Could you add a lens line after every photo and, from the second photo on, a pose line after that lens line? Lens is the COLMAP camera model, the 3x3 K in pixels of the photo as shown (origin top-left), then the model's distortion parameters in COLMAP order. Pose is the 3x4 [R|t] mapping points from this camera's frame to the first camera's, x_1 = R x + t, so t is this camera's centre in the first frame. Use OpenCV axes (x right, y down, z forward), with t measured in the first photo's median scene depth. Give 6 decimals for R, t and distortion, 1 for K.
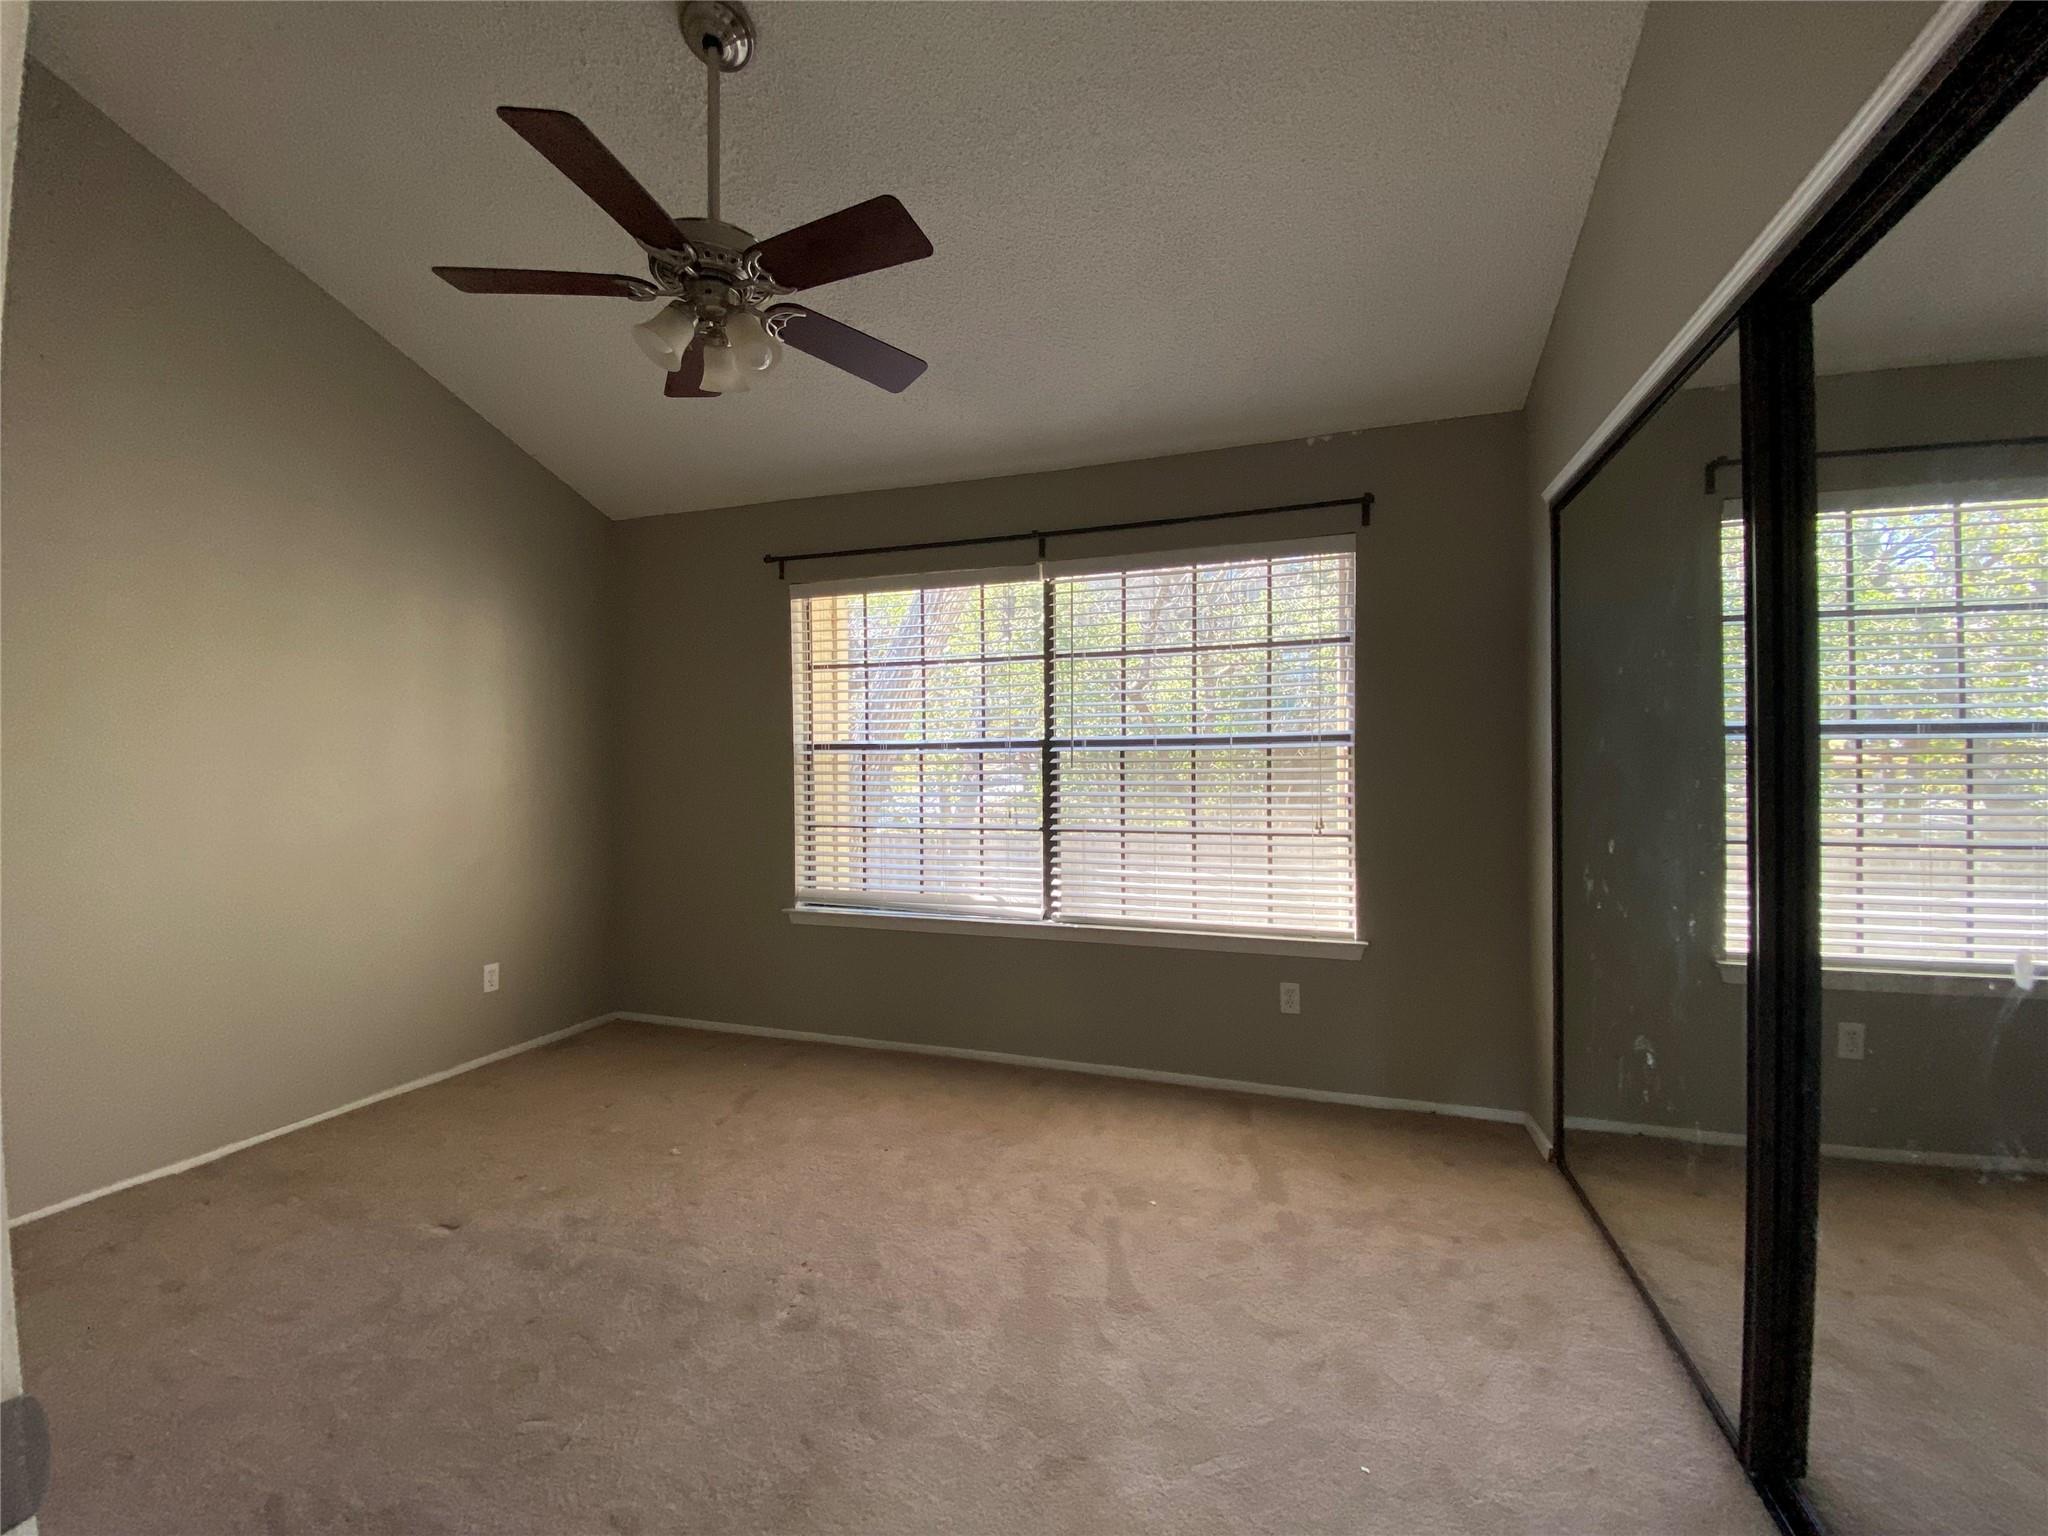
lens RADIAL K [[834.0, 0, 1030.8], [0, 834.0, 775.6], [0, 0, 1]] dist [0.013518, -0.017446]
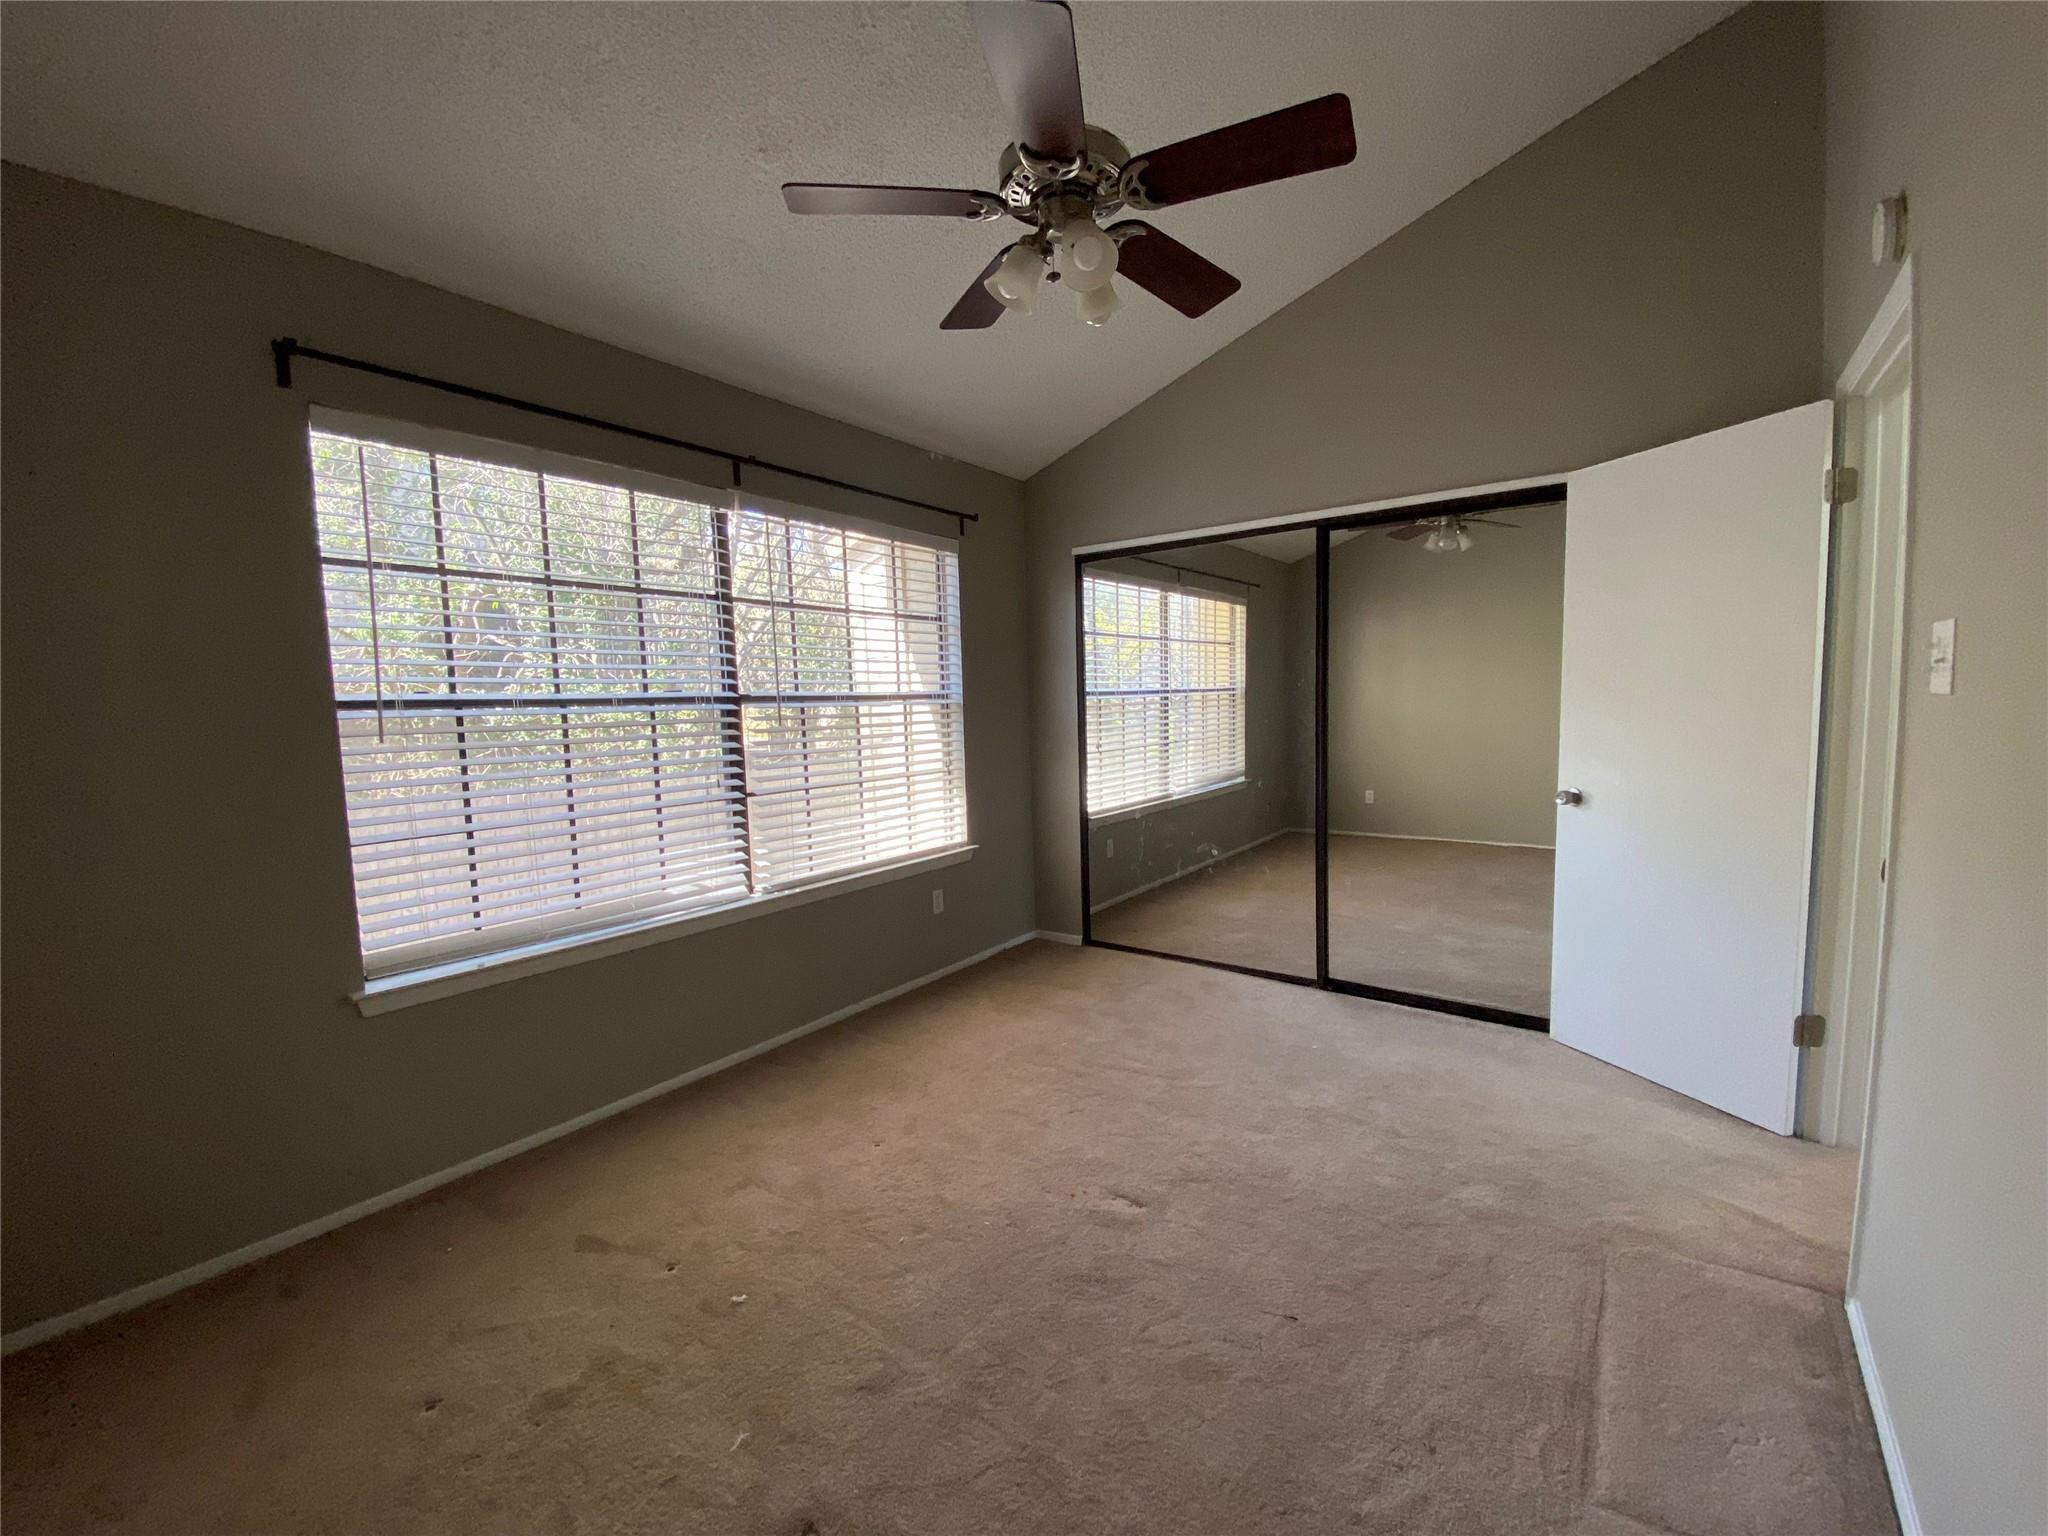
lens RADIAL K [[834.0, 0, 1030.8], [0, 834.0, 775.6], [0, 0, 1]] dist [0.013518, -0.017446]
pose [[0.293773, -0.079657, 0.952550, -0.756038], [0.047491, 0.996507, 0.068687, -0.003090], [-0.954695, 0.025059, 0.296530, 0.453992]]
